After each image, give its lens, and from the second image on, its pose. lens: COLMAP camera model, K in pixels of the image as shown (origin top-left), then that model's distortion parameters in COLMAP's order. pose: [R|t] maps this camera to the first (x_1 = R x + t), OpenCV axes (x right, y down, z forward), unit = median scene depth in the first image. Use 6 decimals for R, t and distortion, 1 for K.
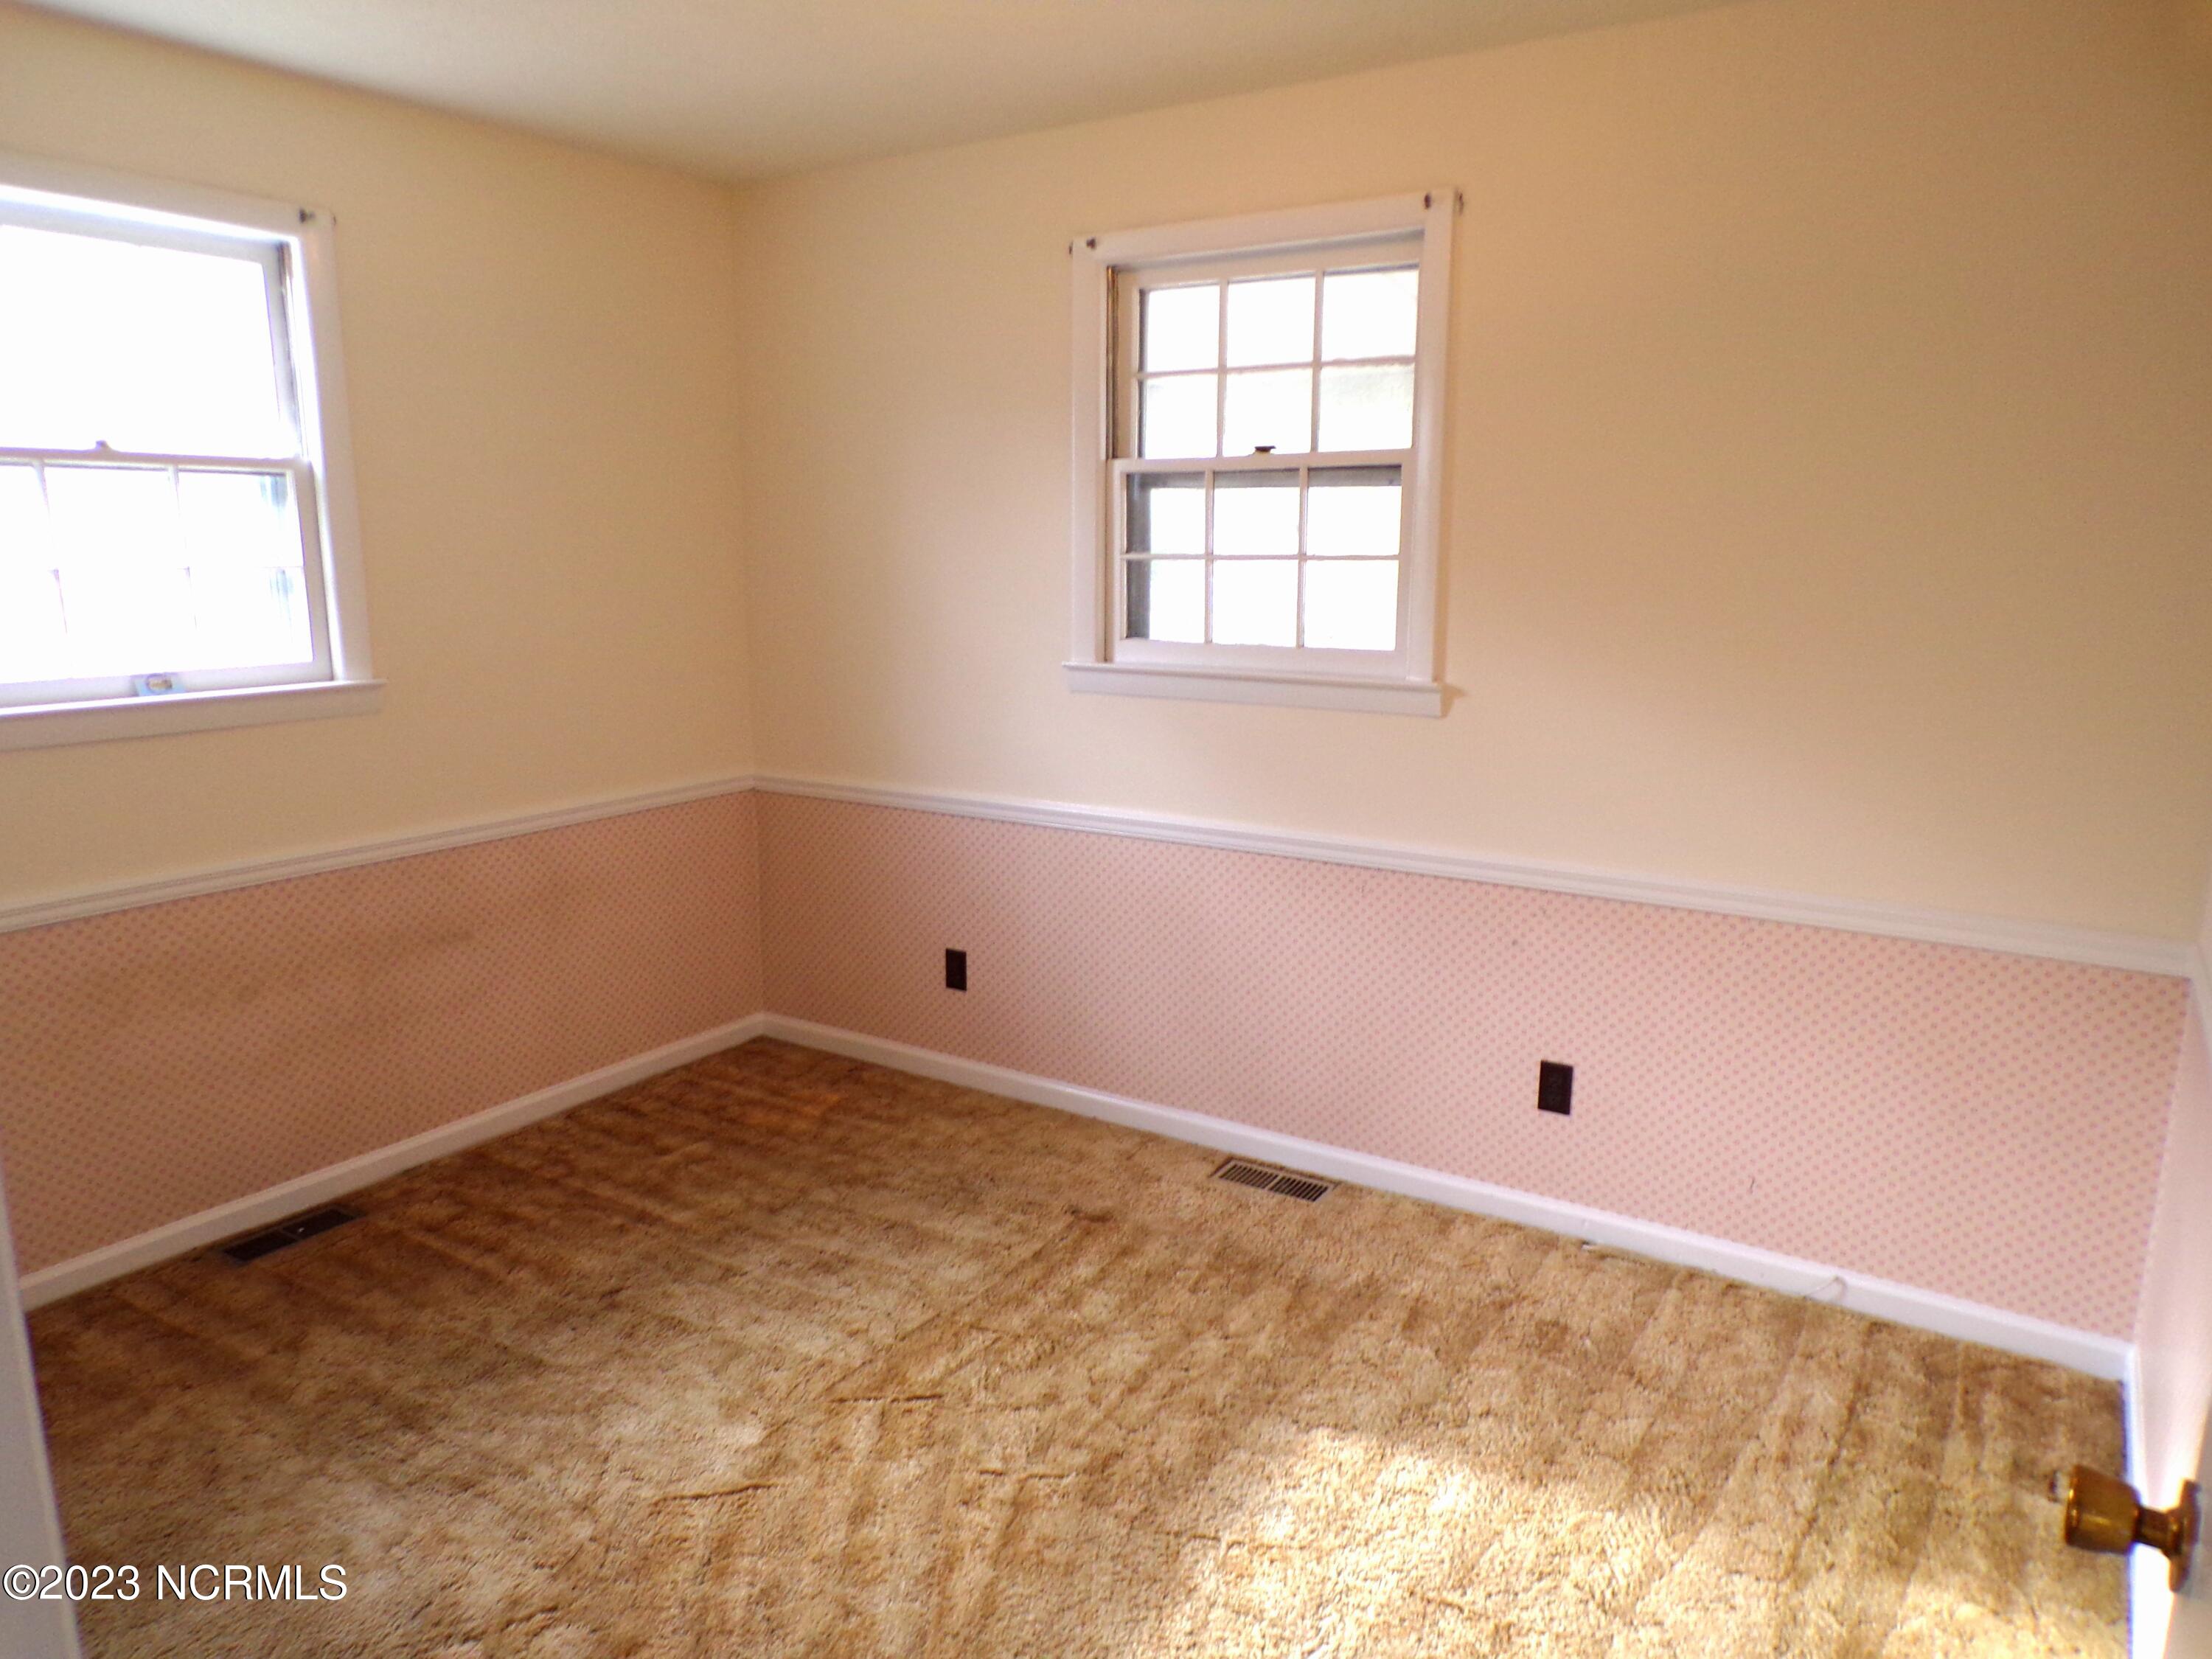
lens RADIAL K [[1506.1, 0, 1106.0], [0, 1506.1, 829.5], [0, 0, 1]] dist [0.004056, 0.005702]
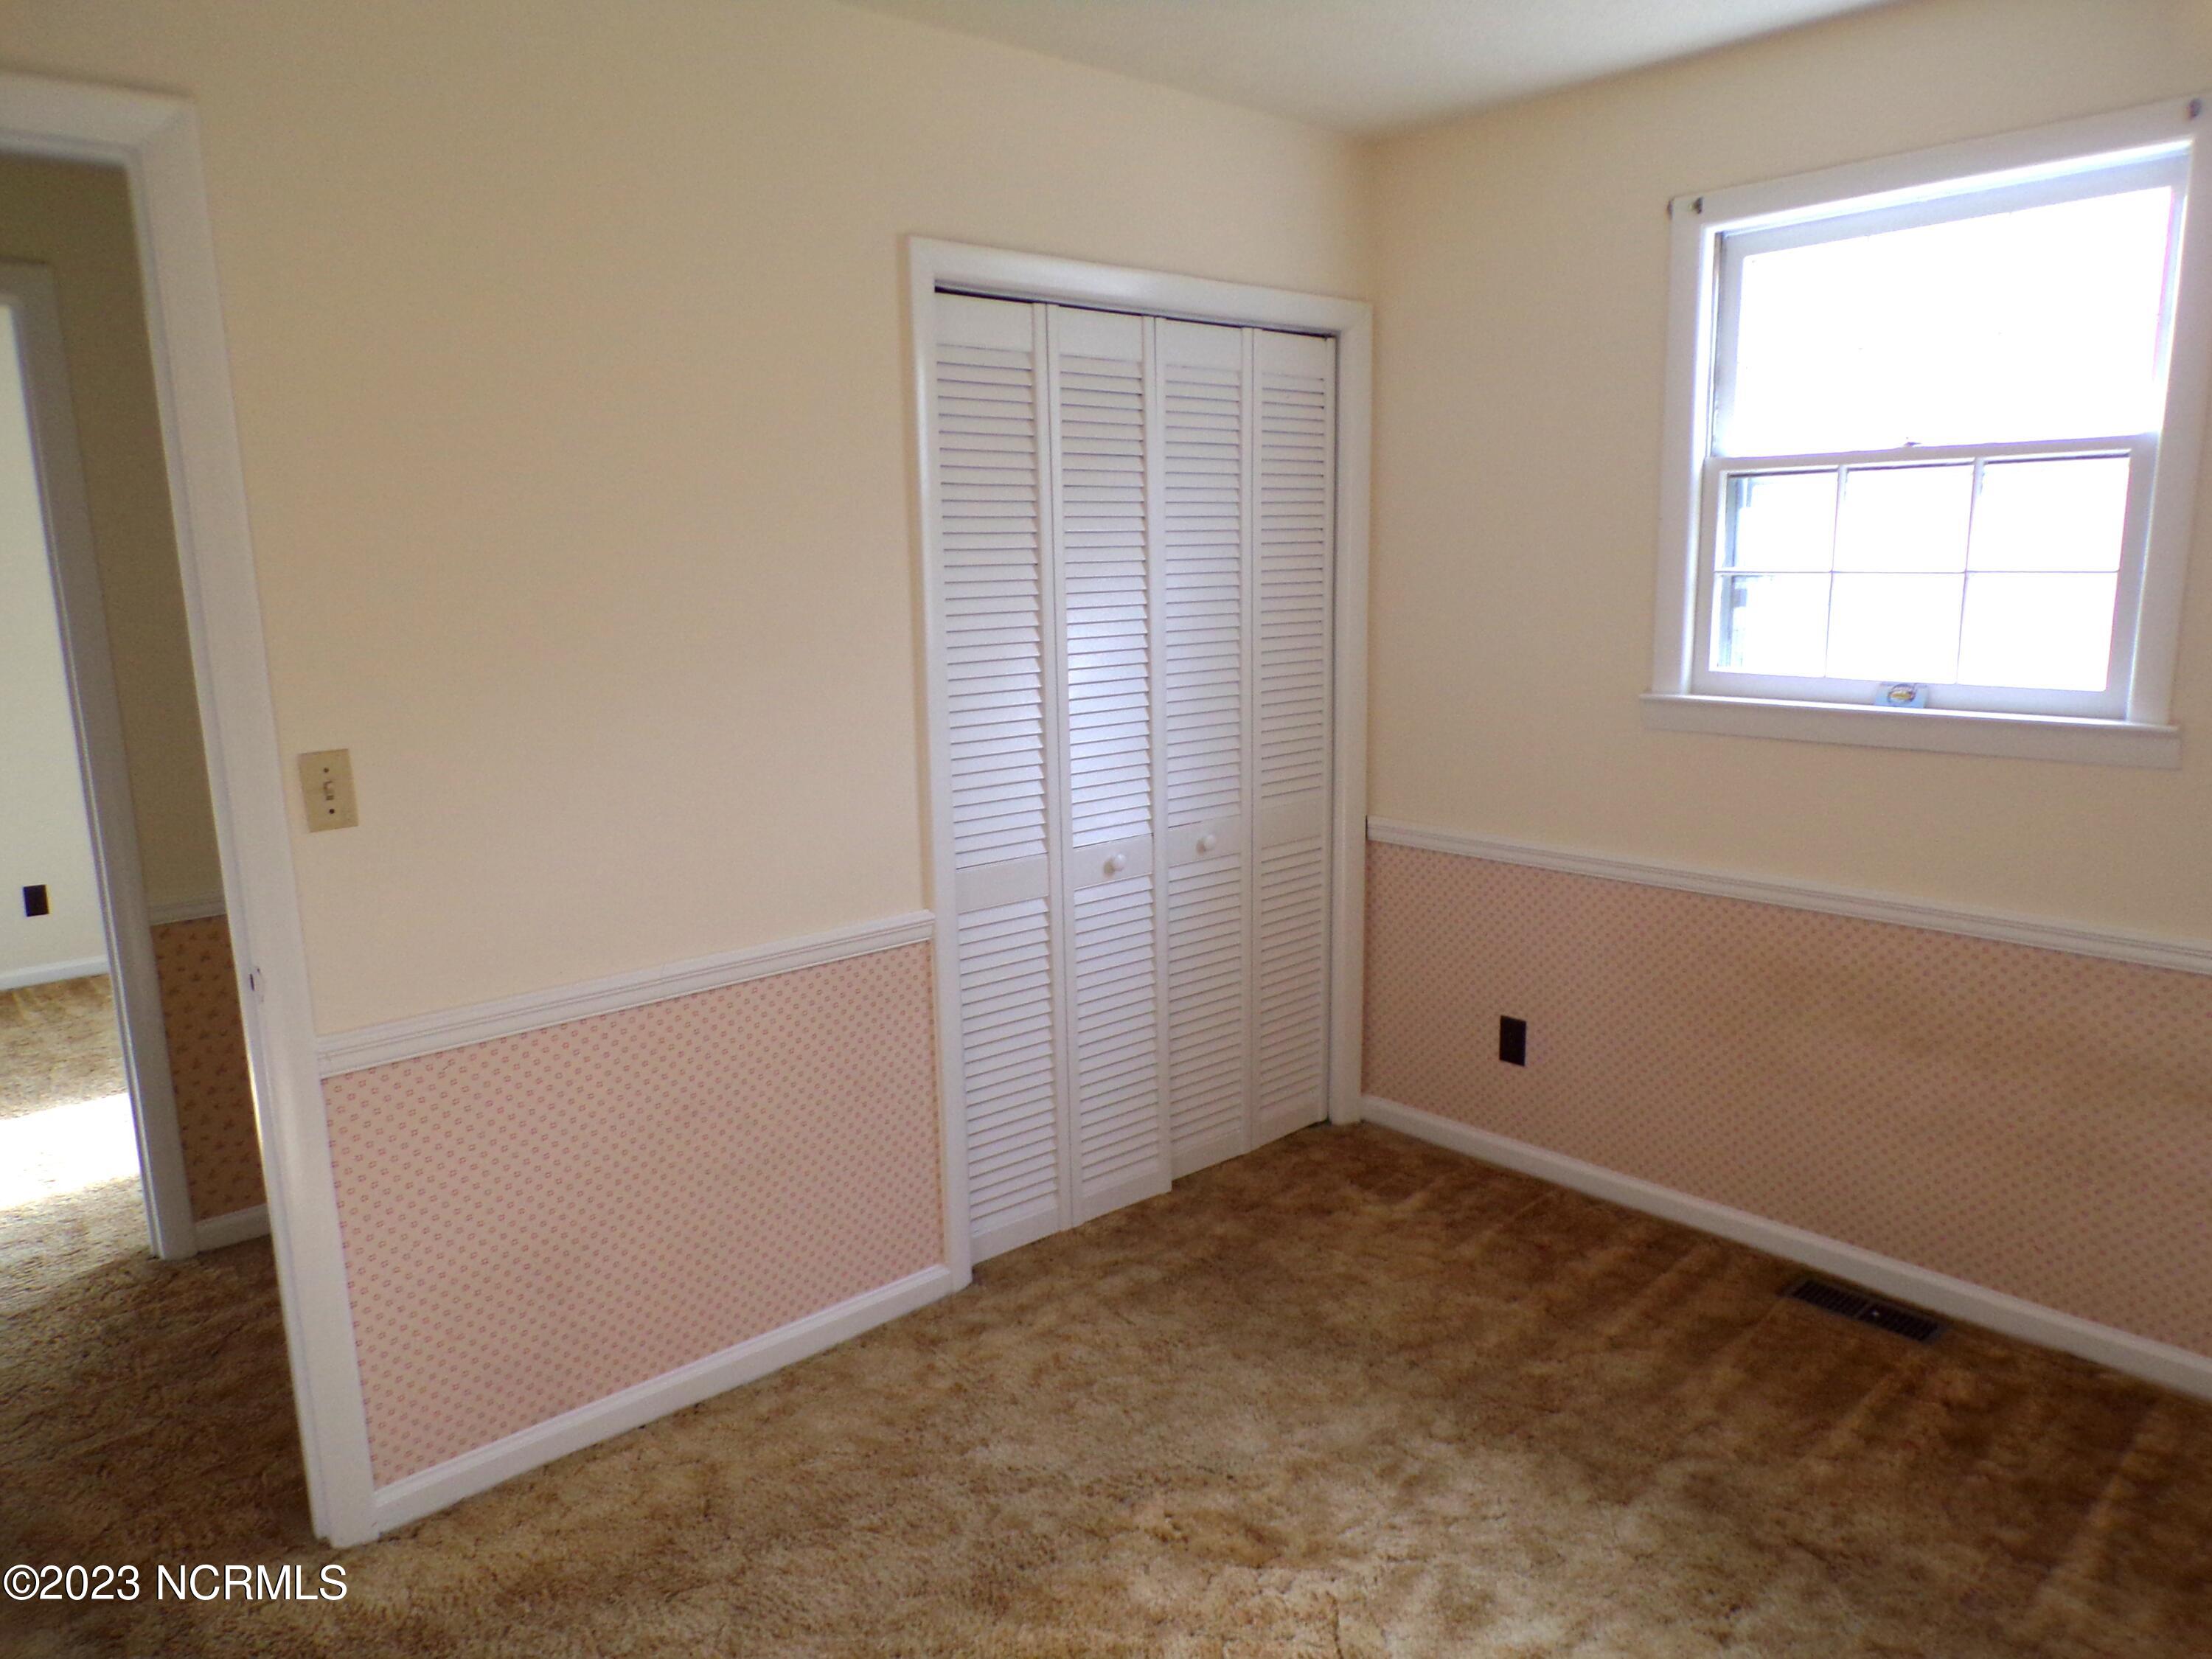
lens RADIAL K [[1506.1, 0, 1106.0], [0, 1506.1, 829.5], [0, 0, 1]] dist [0.004056, 0.005702]
pose [[-0.267460, 0.182417, -0.946144, 0.400892], [-0.158657, 0.960177, 0.229973, -0.150105], [0.950417, 0.211621, -0.227867, 0.741166]]
